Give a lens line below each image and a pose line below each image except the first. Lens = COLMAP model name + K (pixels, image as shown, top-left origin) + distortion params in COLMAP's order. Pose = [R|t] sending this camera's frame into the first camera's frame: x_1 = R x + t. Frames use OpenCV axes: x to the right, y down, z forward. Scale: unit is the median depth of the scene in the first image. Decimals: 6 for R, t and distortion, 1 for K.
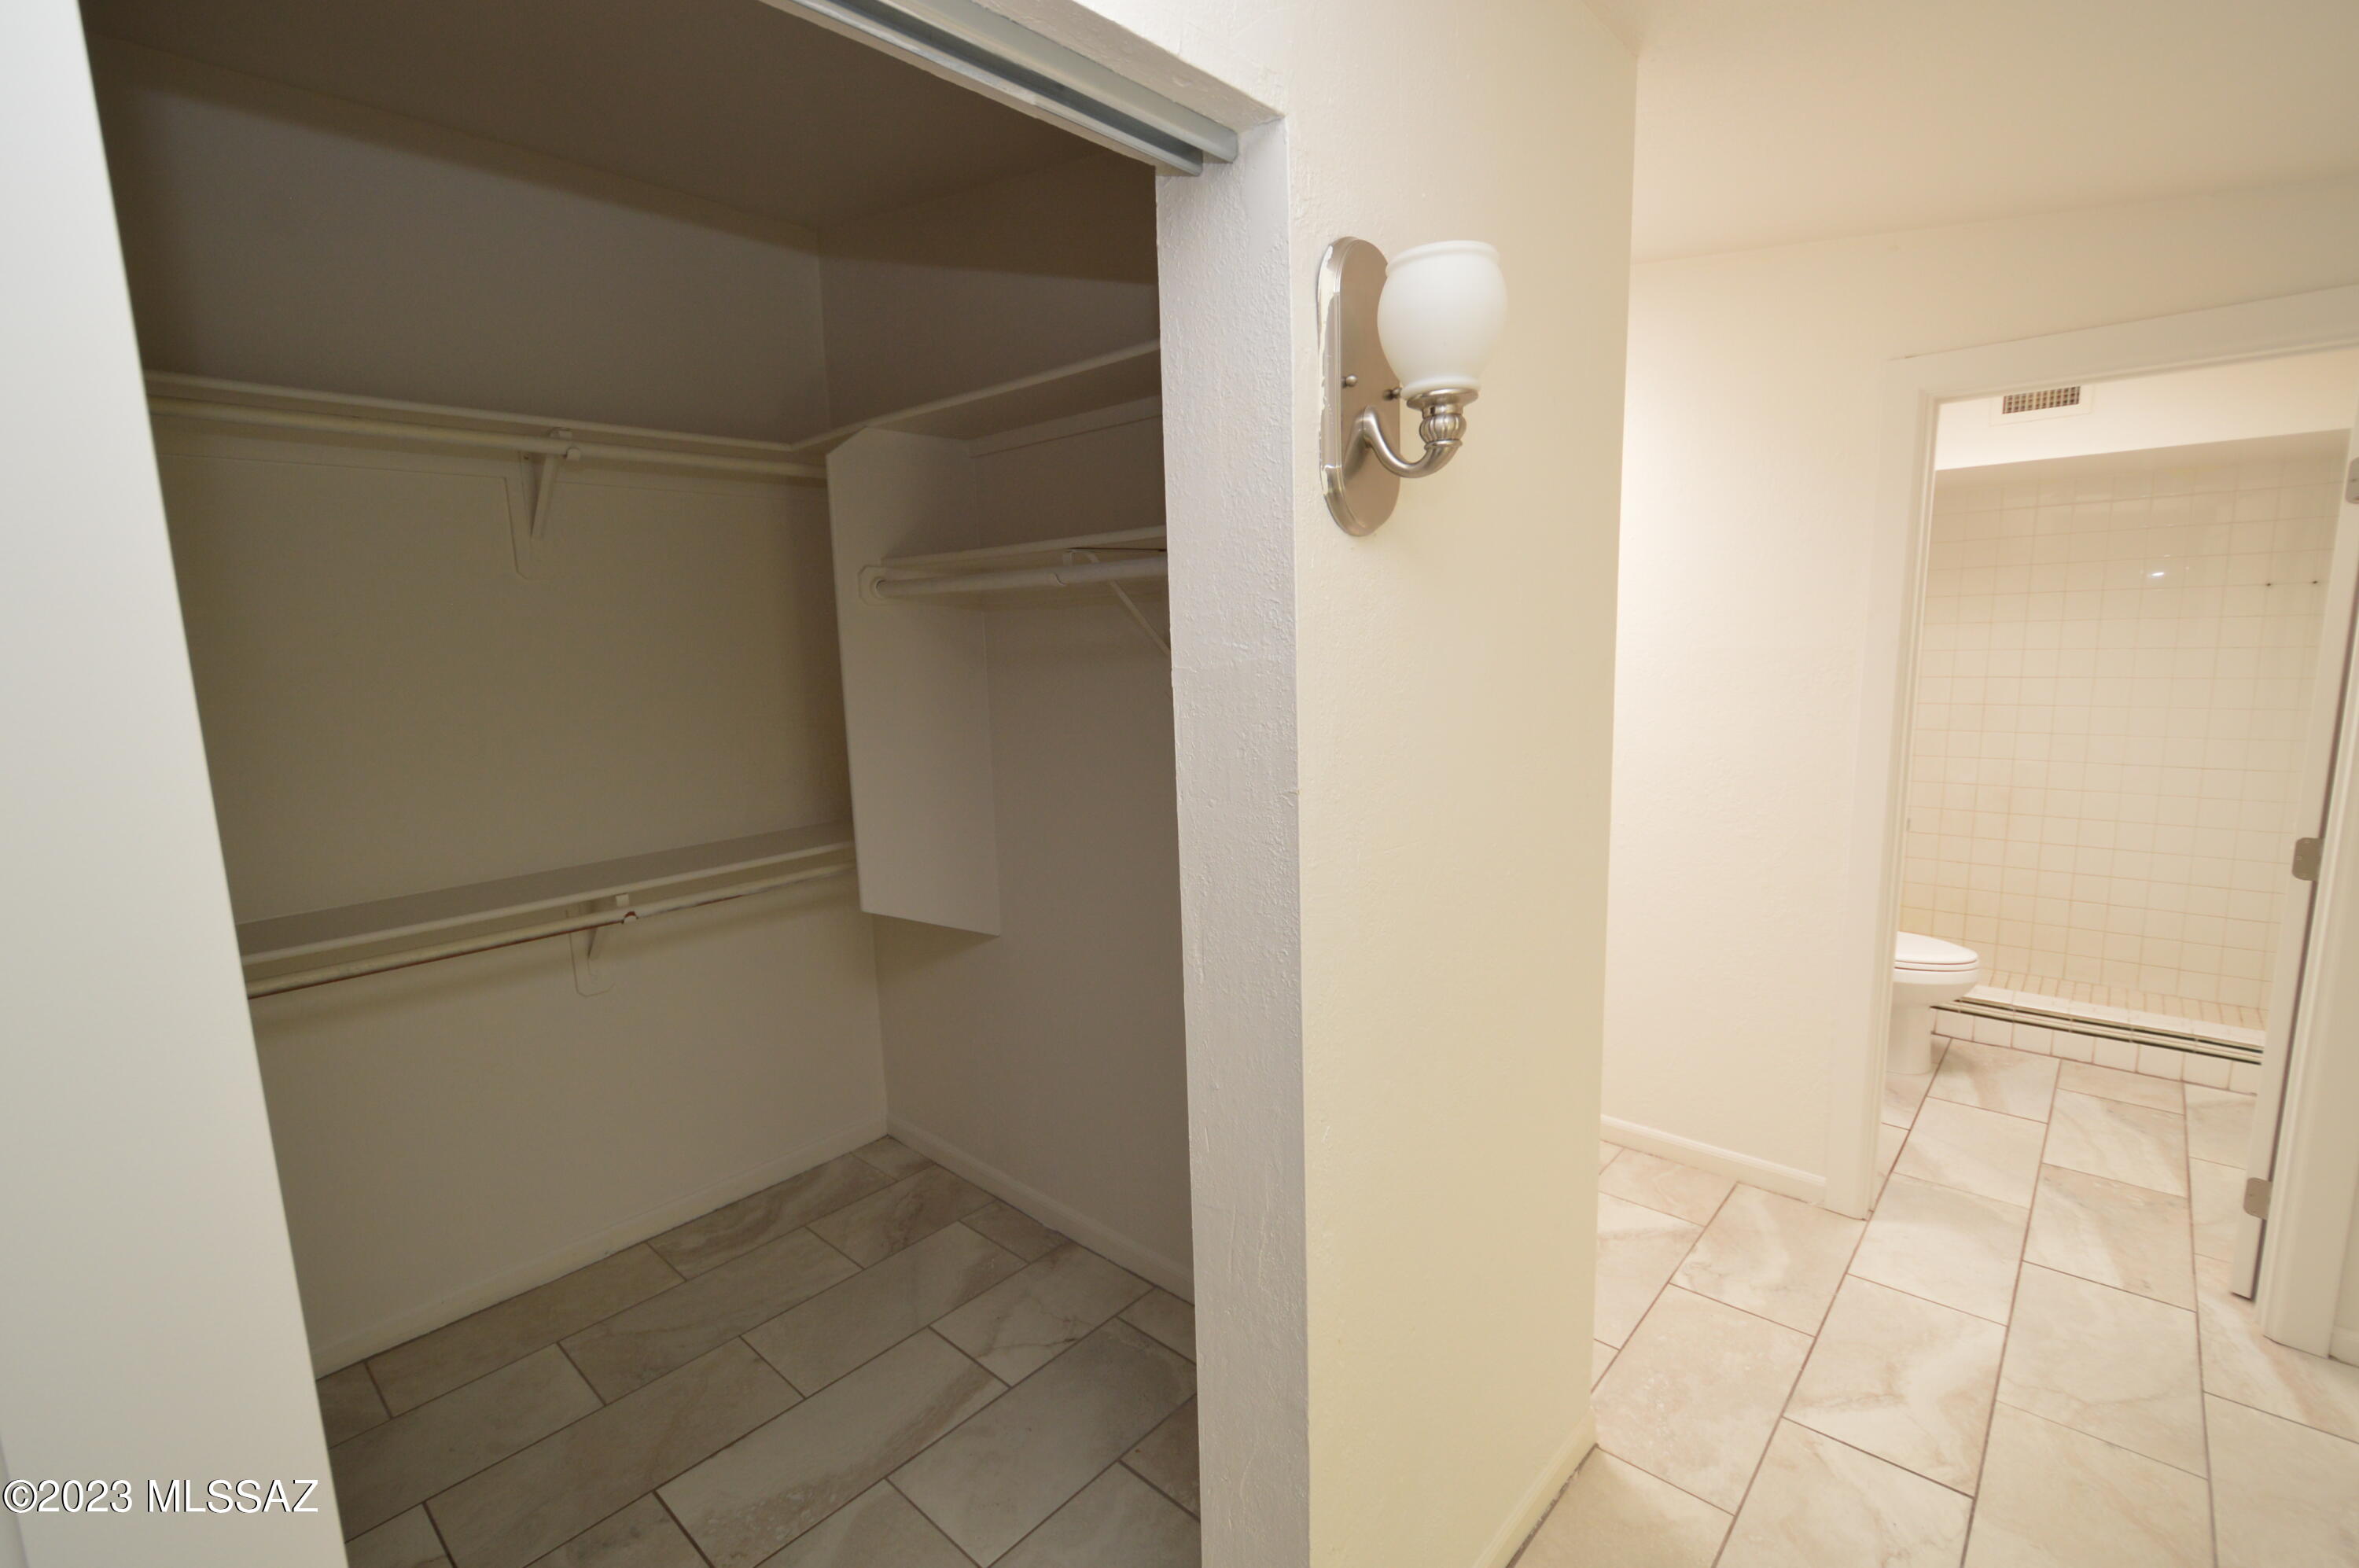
lens RADIAL K [[1048.5, 0, 1177.6], [0, 1048.5, 792.0], [0, 0, 1]] dist [0.000435, -0.000451]
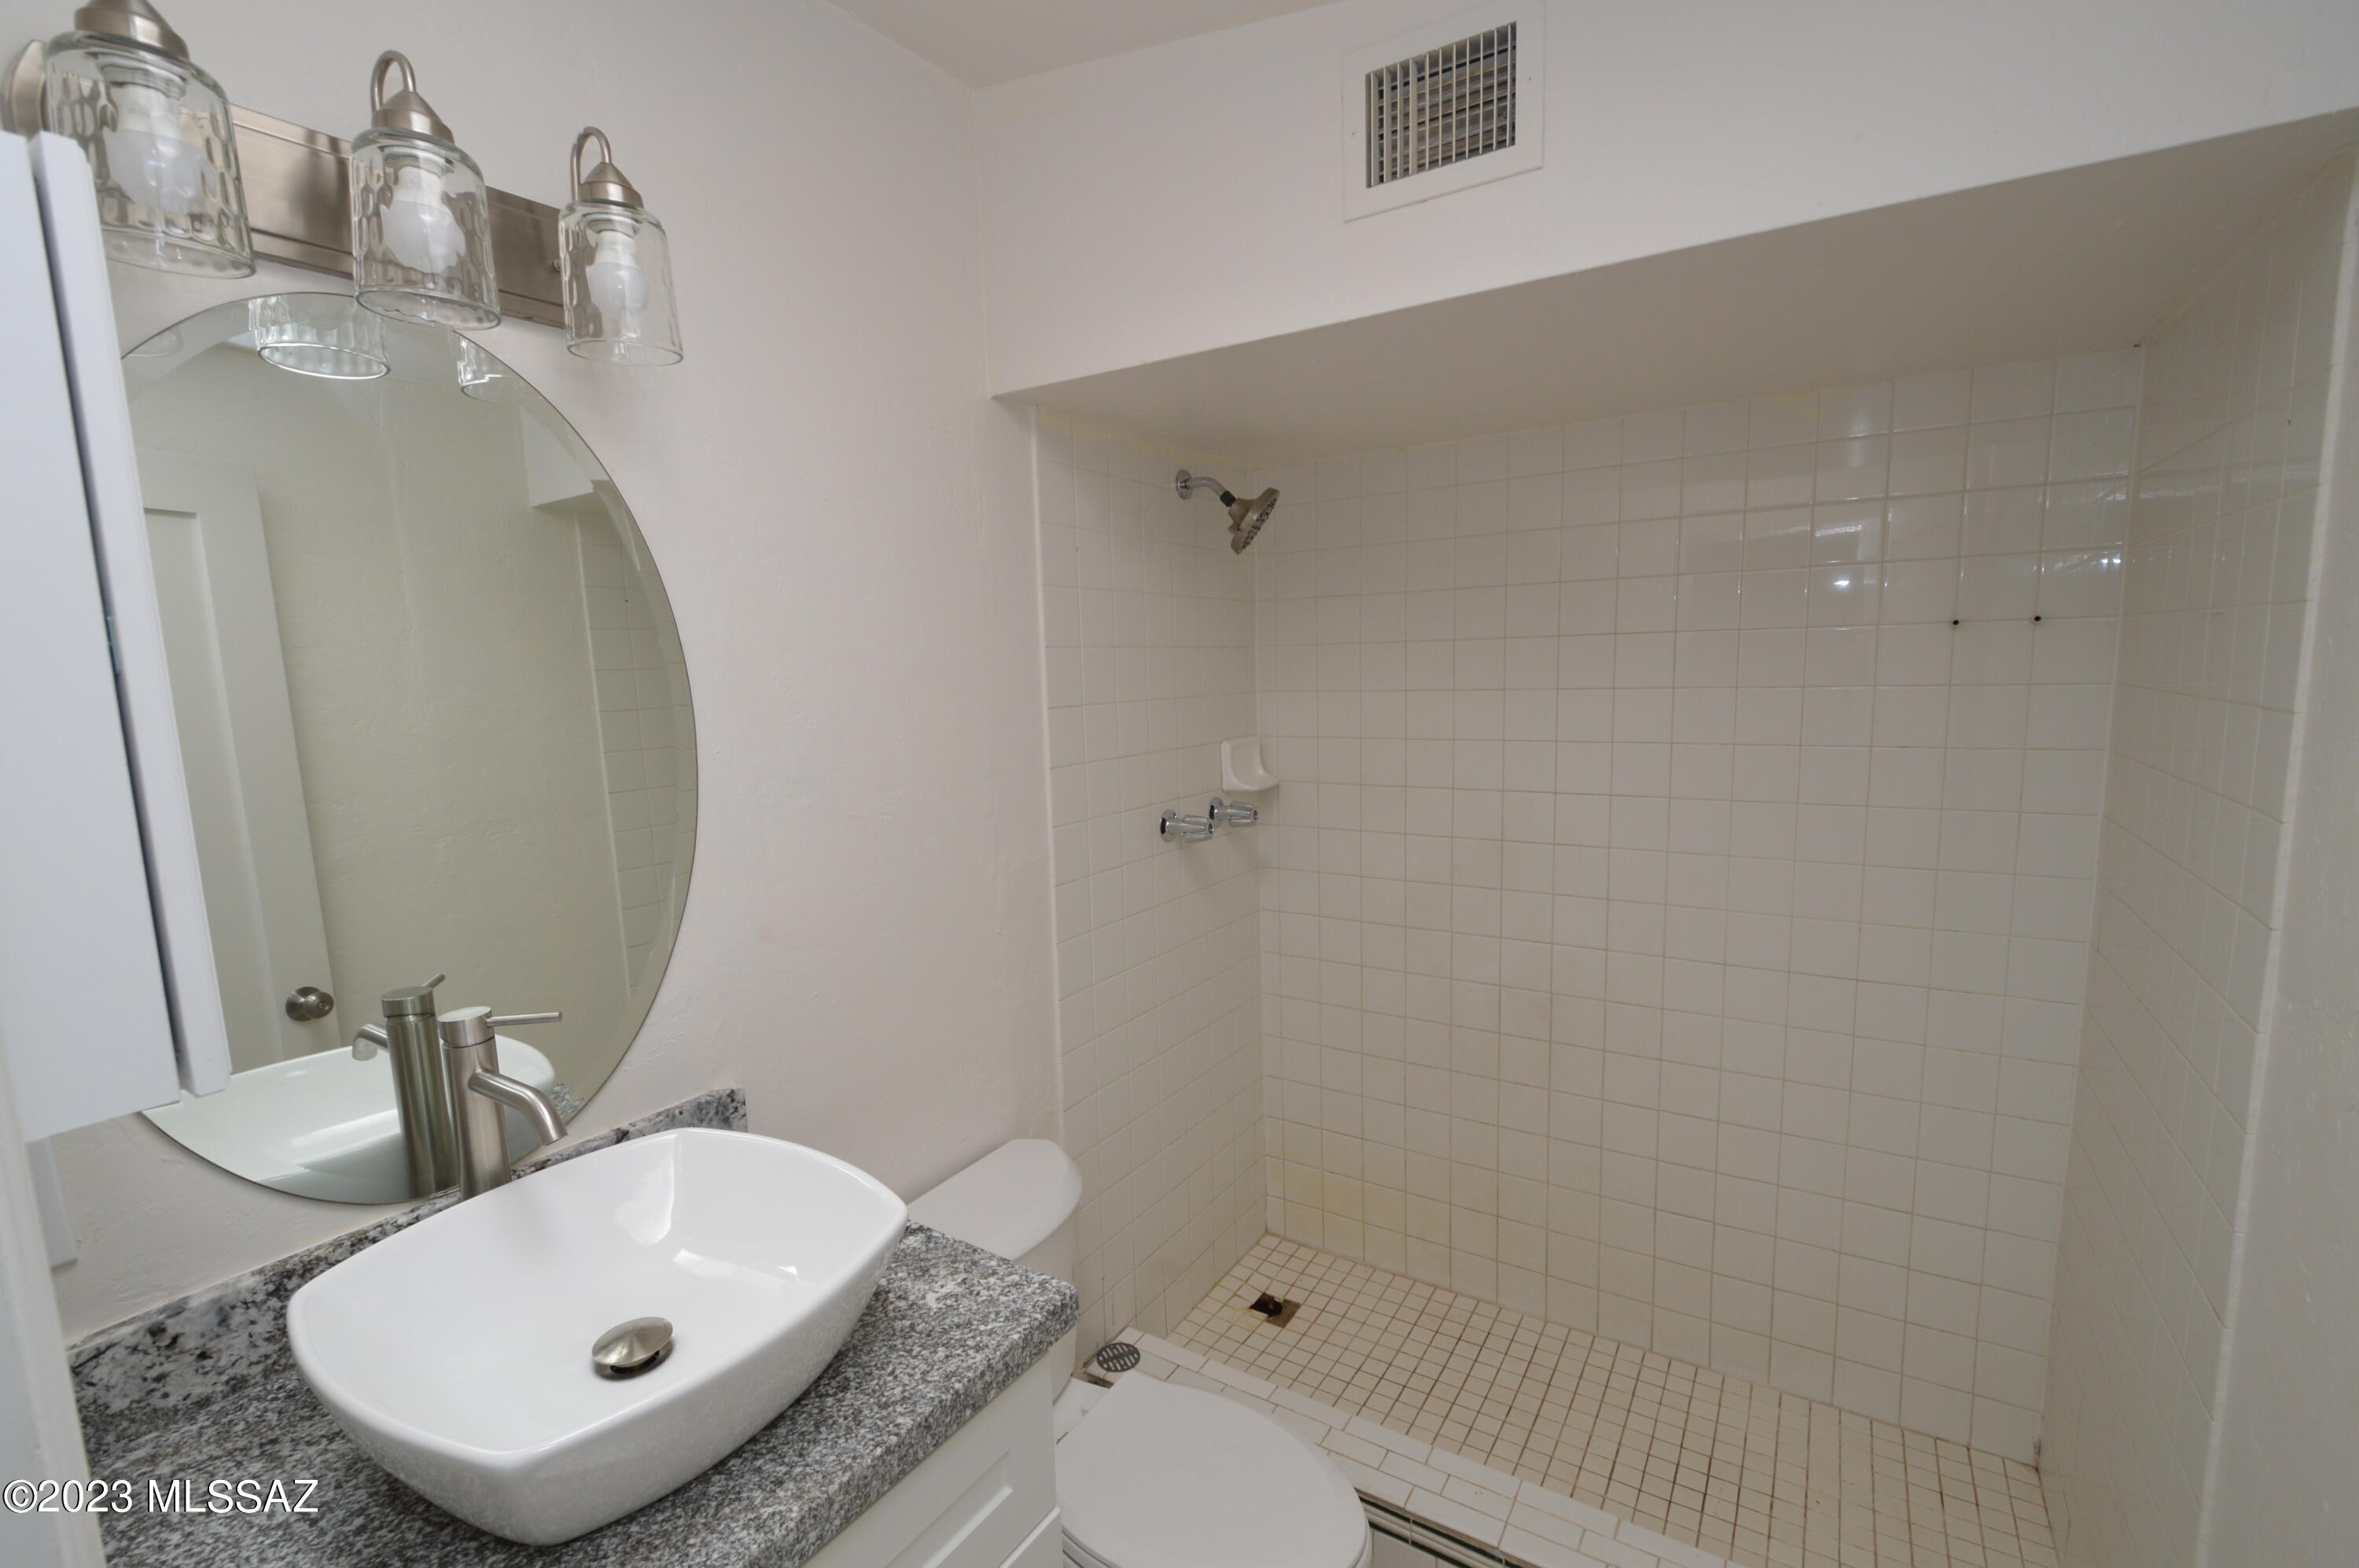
lens RADIAL K [[1048.5, 0, 1174.6], [0, 1048.5, 785.6], [0, 0, 1]] dist [0.000435, -0.000451]
pose [[0.983624, -0.015701, 0.179548, 1.219997], [0.021785, 0.999252, -0.031963, -0.235273], [-0.178912, 0.035351, 0.983230, 1.201901]]
